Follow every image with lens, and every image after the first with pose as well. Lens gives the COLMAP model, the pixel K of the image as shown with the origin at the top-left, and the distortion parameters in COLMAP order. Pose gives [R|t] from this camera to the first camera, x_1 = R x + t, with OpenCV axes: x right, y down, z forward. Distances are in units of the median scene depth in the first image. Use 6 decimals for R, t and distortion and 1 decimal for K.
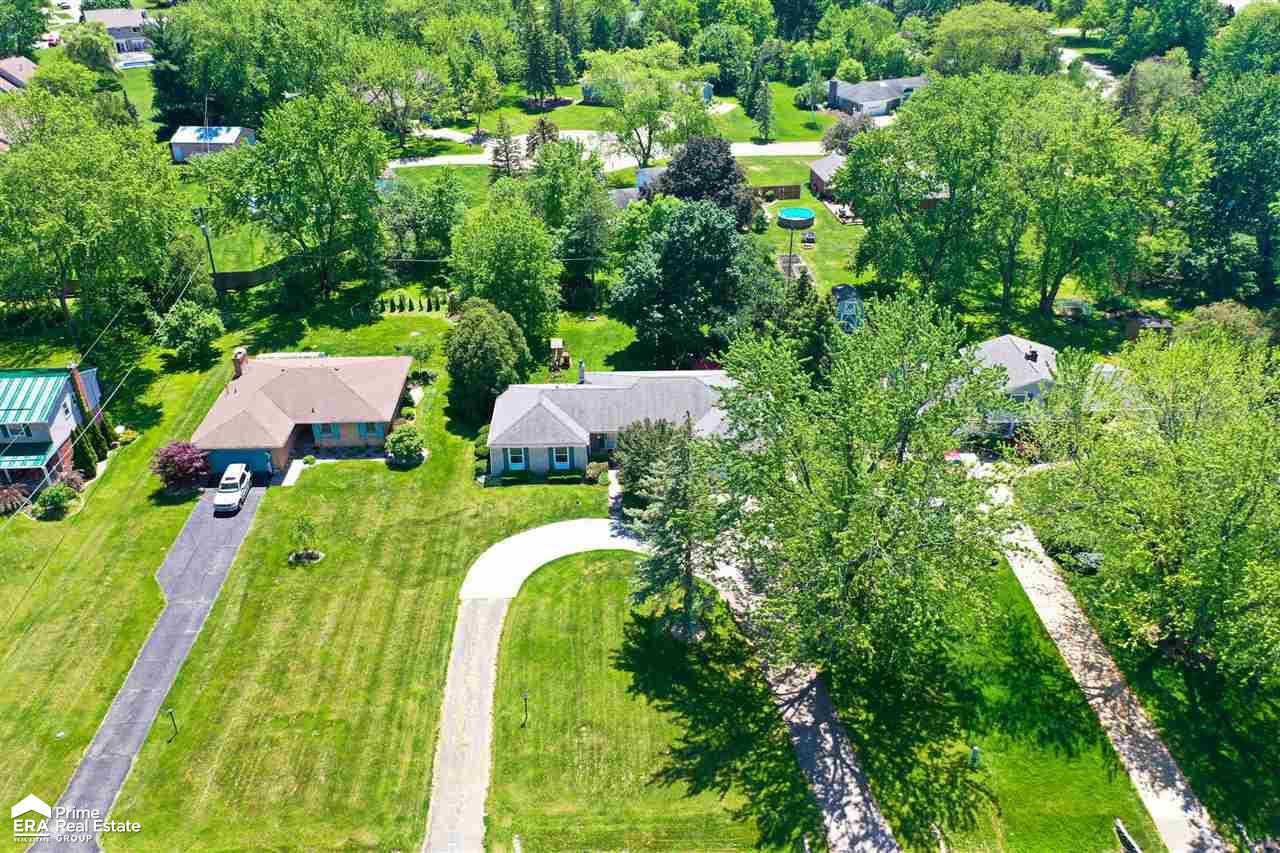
lens RADIAL K [[1016.4, 0, 633.7], [0, 1016.4, 424.3], [0, 0, 1]] dist [0.001140, 0.004807]
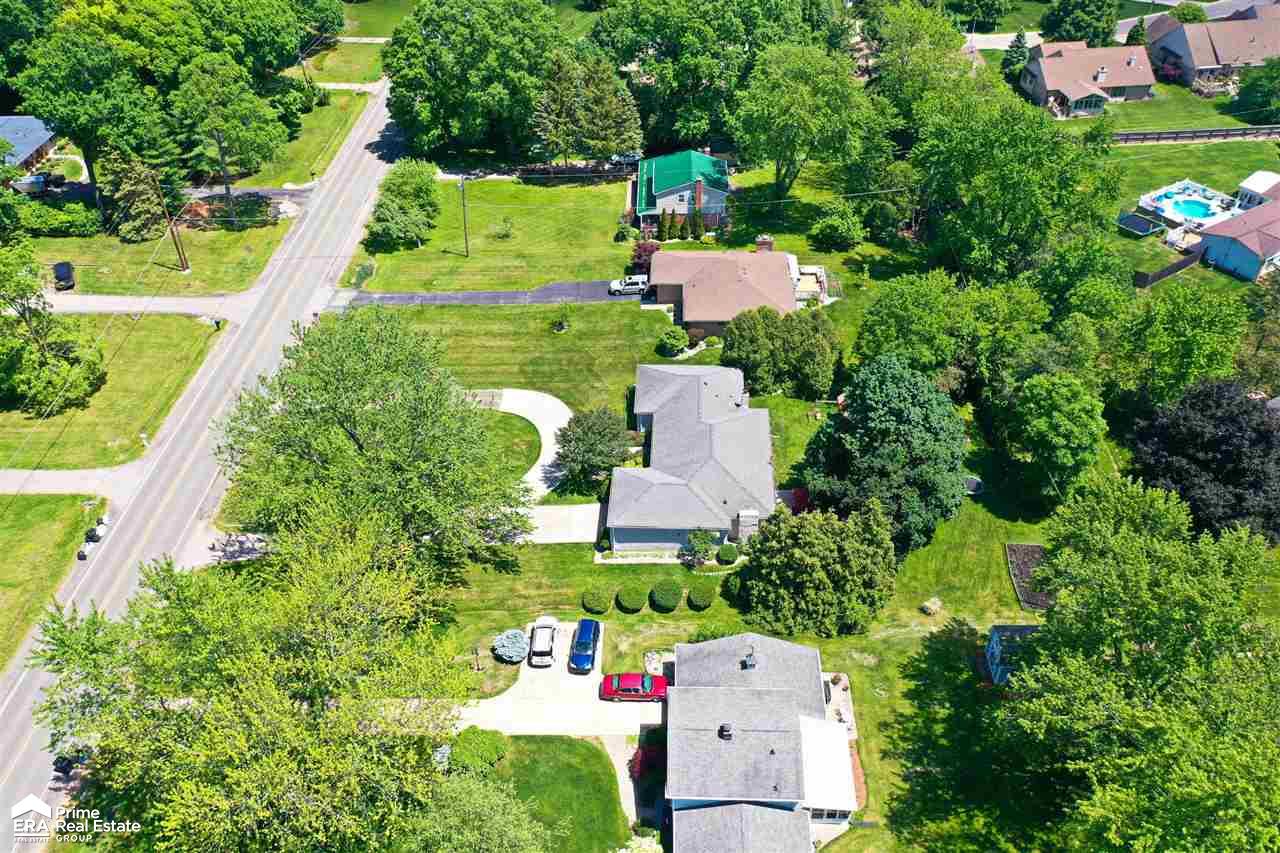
lens RADIAL K [[1014.6, 0, 640.0], [0, 1014.6, 426.5], [0, 0, 1]] dist [-0.034149, 0.001470]
pose [[-0.057325, 0.626396, -0.777395, 0.924115], [-0.485963, 0.662692, 0.569807, -0.677006], [0.872098, 0.410449, 0.266416, 0.712066]]
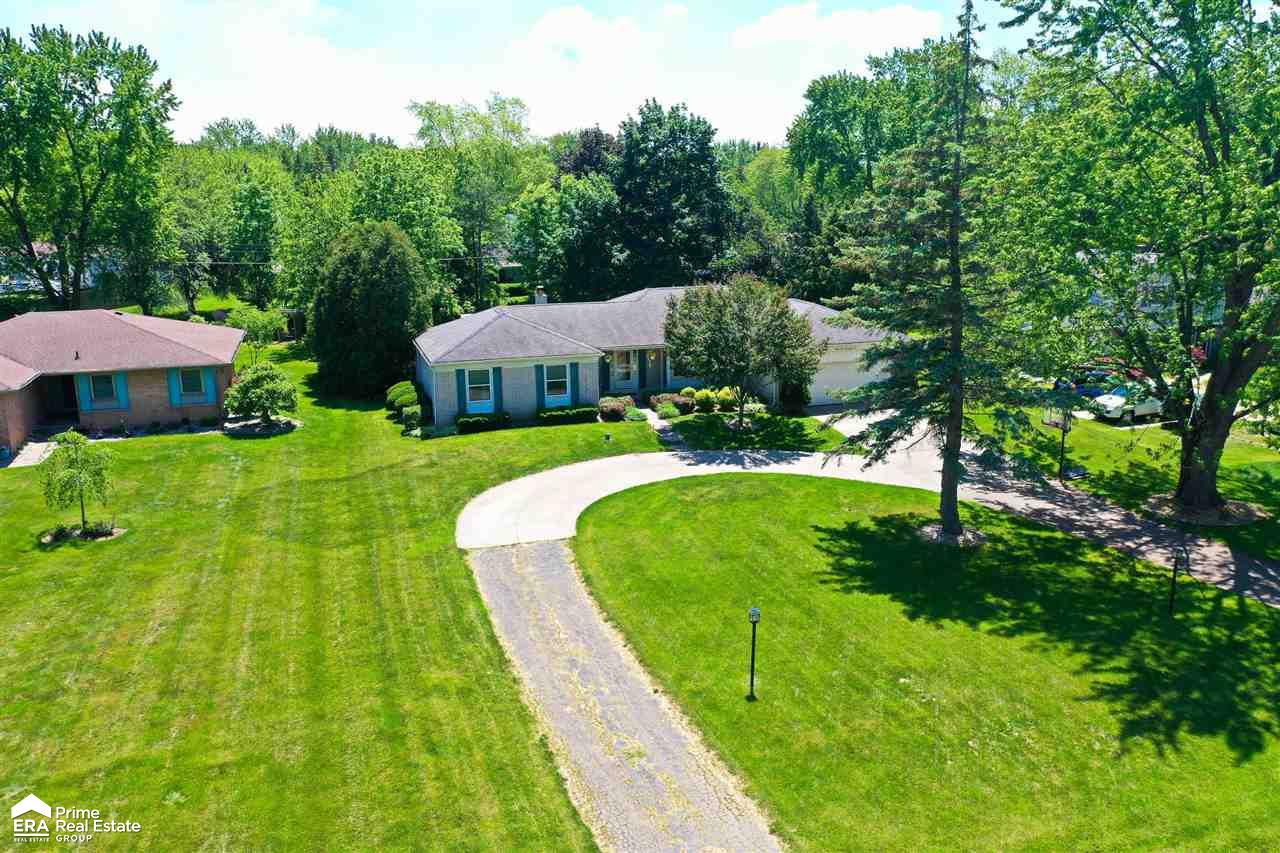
lens RADIAL K [[1008.6, 0, 640.0], [0, 1008.6, 426.5], [0, 0, 1]] dist [-0.000092, -0.000054]
pose [[0.960731, -0.061366, 0.270612, -0.190878], [0.136856, 0.953164, -0.269718, 0.226691], [-0.241386, 0.296161, 0.924133, 0.480537]]
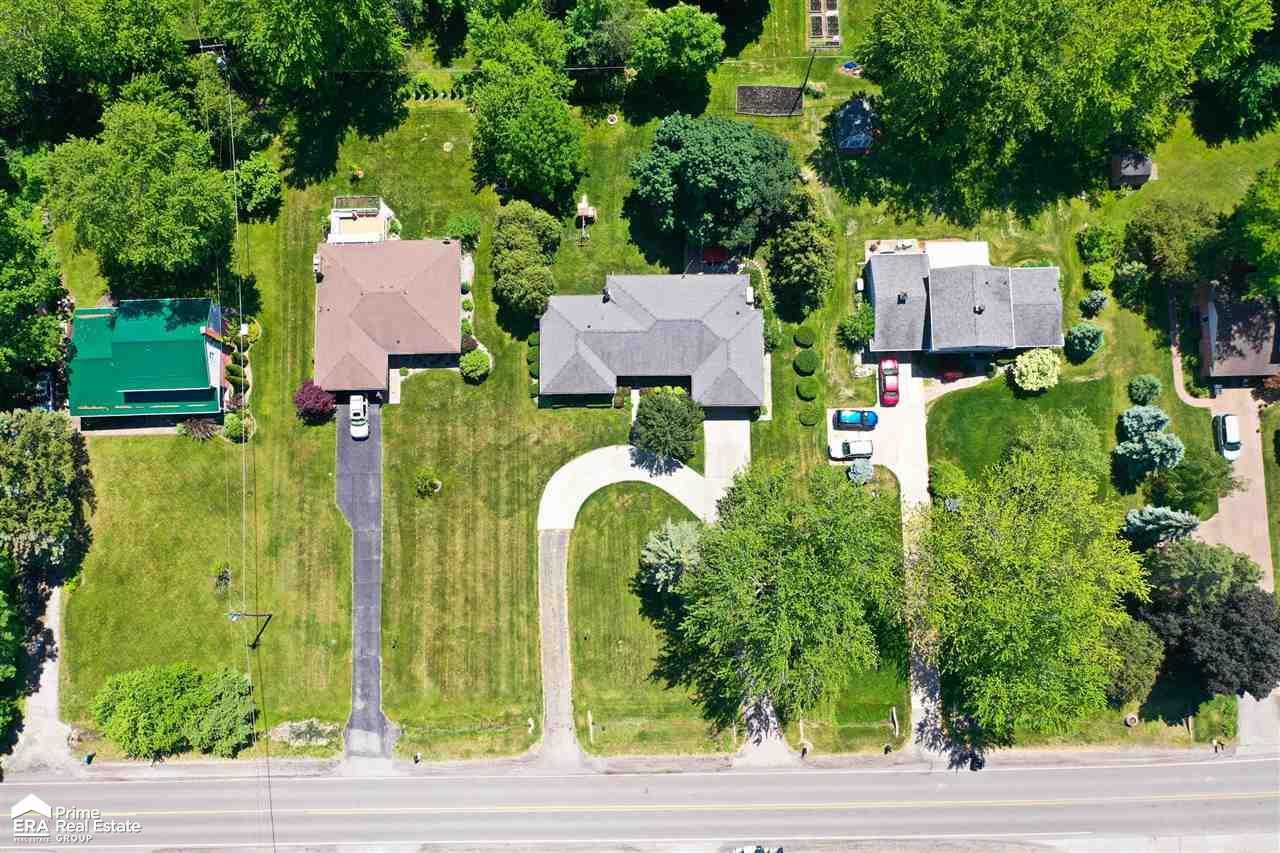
lens RADIAL K [[1016.4, 0, 633.7], [0, 1016.4, 424.3], [0, 0, 1]] dist [0.001140, 0.004807]
pose [[0.999895, 0.006180, -0.013072, -0.003426], [0.006642, 0.606743, 0.794870, -1.046425], [0.012844, -0.794874, 0.606638, 0.161679]]
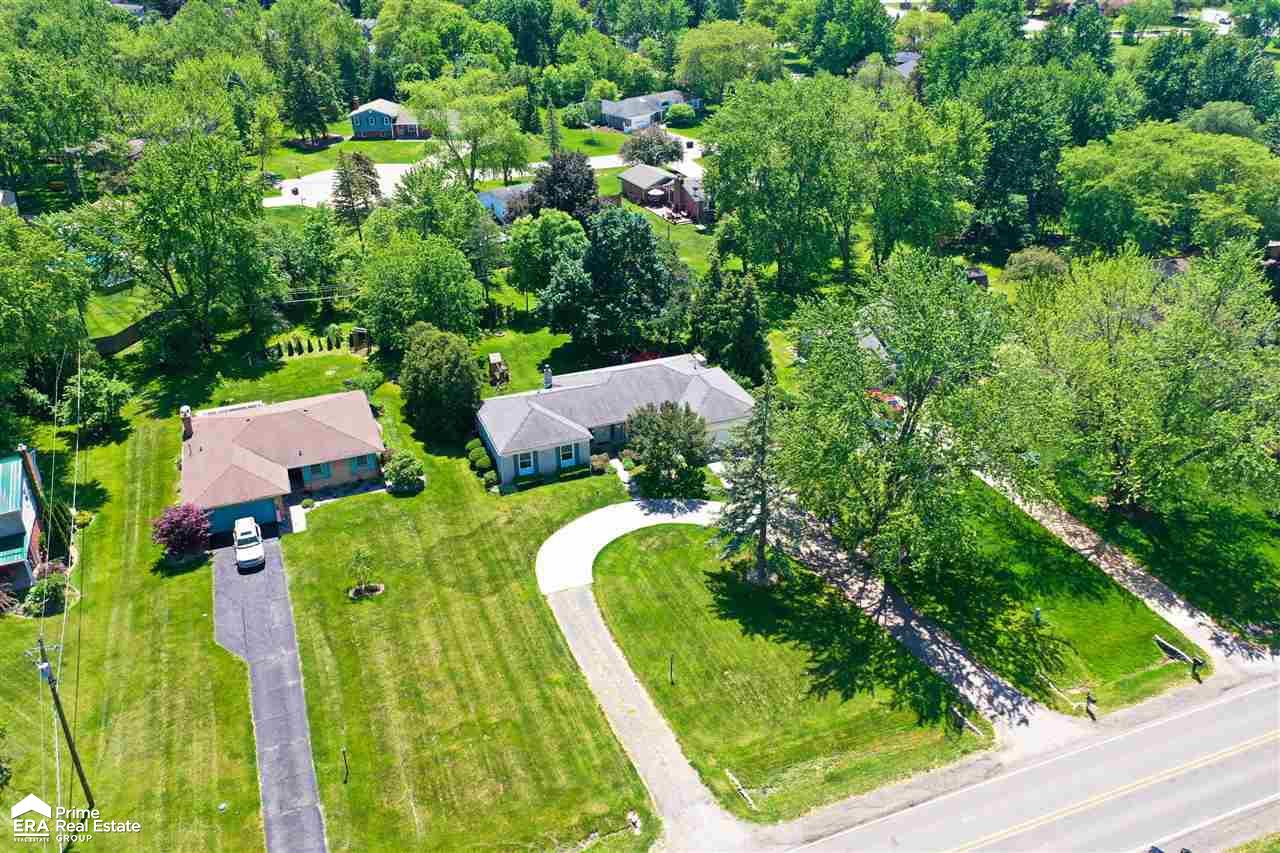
lens RADIAL K [[1016.4, 0, 633.7], [0, 1016.4, 424.3], [0, 0, 1]] dist [0.001140, 0.004807]
pose [[0.941982, -0.159079, 0.295573, -0.324610], [0.167505, 0.985866, -0.003235, 0.016856], [-0.290880, 0.052558, 0.955315, -0.025013]]
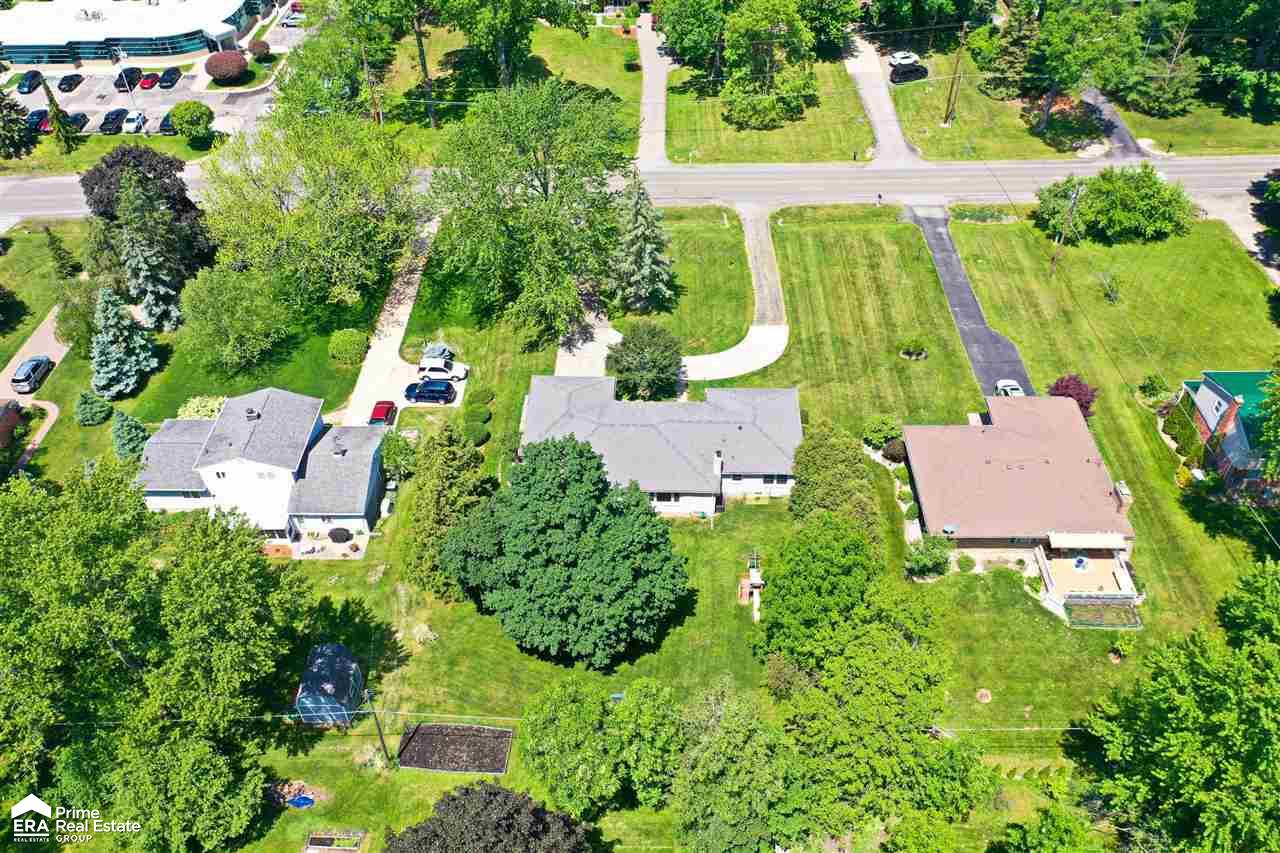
lens RADIAL K [[1008.6, 0, 640.0], [0, 1008.6, 426.5], [0, 0, 1]] dist [-0.000092, -0.000054]
pose [[-0.998266, -0.010491, 0.057921, -0.038380], [0.052111, 0.300085, 0.952488, -1.066036], [-0.027374, 0.953855, -0.299018, 1.417035]]
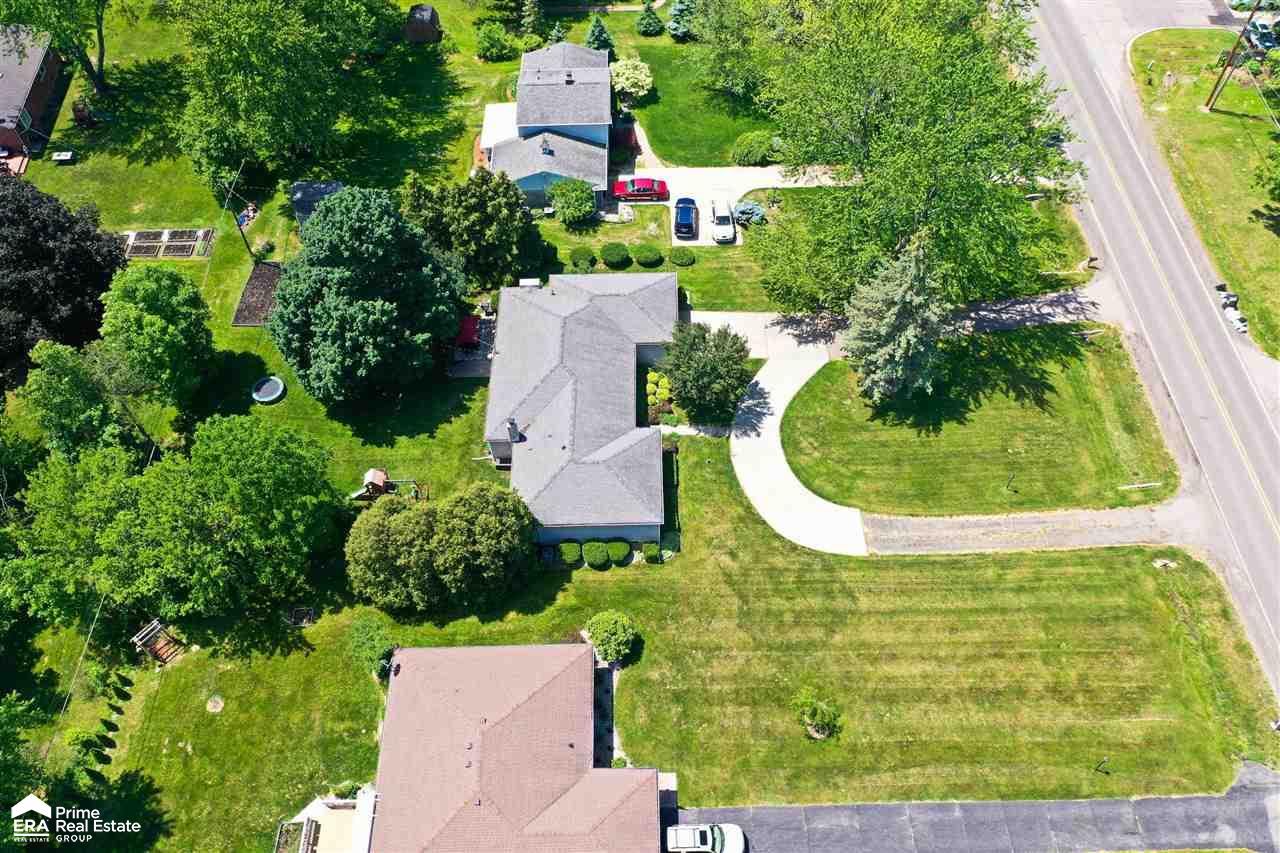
lens RADIAL K [[1016.4, 0, 633.7], [0, 1016.4, 424.3], [0, 0, 1]] dist [0.001140, 0.004807]
pose [[0.011014, -0.793687, 0.608226, -0.614621], [0.515289, 0.525785, 0.676777, -0.630509], [-0.856946, 0.305958, 0.414769, 0.660453]]
